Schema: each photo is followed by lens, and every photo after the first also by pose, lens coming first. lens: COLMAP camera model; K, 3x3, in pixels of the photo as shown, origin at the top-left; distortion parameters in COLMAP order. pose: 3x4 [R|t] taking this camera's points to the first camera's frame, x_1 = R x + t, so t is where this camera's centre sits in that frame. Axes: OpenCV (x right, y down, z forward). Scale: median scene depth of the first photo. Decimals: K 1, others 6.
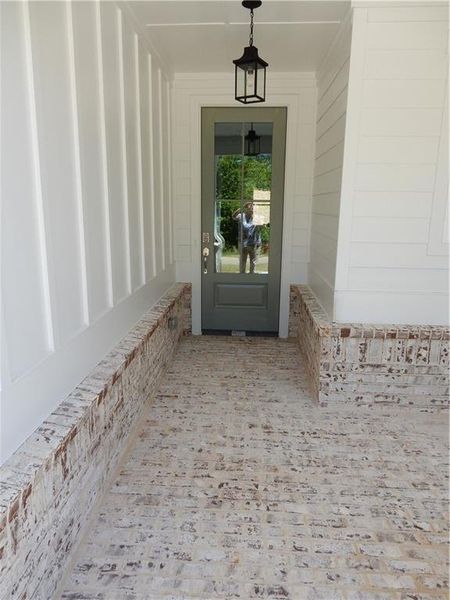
lens RADIAL K [[444.2, 0, 225.0], [0, 444.2, 300.0], [0, 0, 1]] dist [-0.018547, -0.001740]
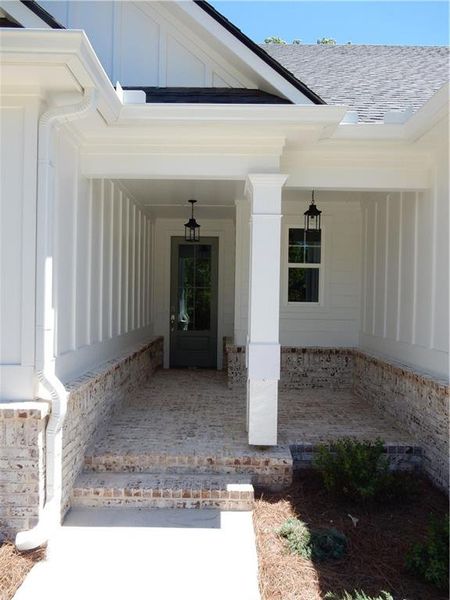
lens RADIAL K [[444.2, 0, 225.0], [0, 444.2, 300.0], [0, 0, 1]] dist [-0.018547, -0.001740]
pose [[0.998280, 0.005277, 0.058394, 0.062009], [0.006731, 0.979041, -0.203551, 0.189771], [-0.058244, 0.203594, 0.977321, -0.737115]]
